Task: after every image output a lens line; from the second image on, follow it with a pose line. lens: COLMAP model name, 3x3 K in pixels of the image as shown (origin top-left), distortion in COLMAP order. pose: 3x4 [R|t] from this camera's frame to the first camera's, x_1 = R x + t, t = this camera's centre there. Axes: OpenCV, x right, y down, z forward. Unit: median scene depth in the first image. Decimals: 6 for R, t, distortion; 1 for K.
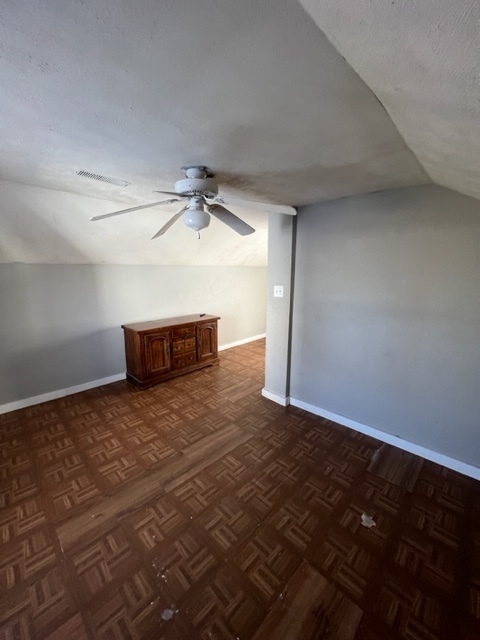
lens RADIAL K [[255.7, 0, 240.3], [0, 255.7, 321.0], [0, 0, 1]] dist [0.001586, 0.000288]
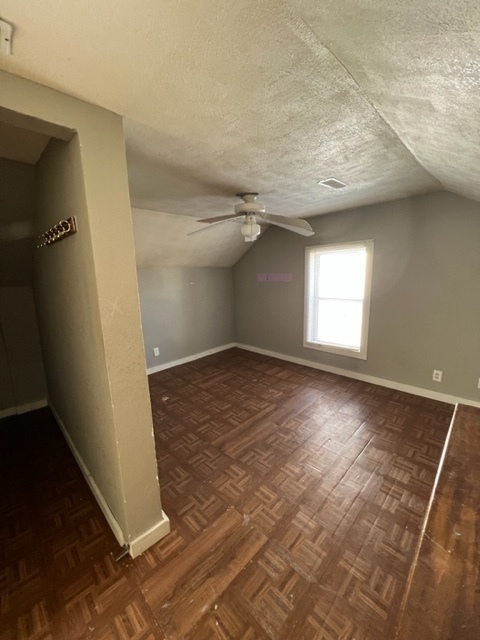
lens RADIAL K [[255.7, 0, 240.1], [0, 255.7, 321.9], [0, 0, 1]] dist [0.001586, 0.000288]
pose [[-0.999410, 0.030431, 0.015955, -0.102515], [0.034173, 0.928704, 0.369244, -0.379590], [-0.003581, 0.369571, -0.929196, 2.111478]]
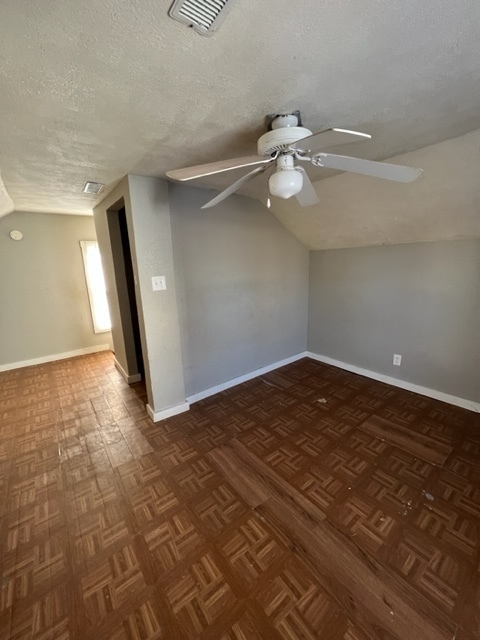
lens RADIAL K [[255.7, 0, 242.0], [0, 255.7, 317.8], [0, 0, 1]] dist [0.001586, 0.000288]
pose [[0.128391, -0.215089, 0.968118, -0.904904], [0.218663, 0.958313, 0.183911, -0.149169], [-0.967317, 0.188079, 0.170070, 0.915272]]
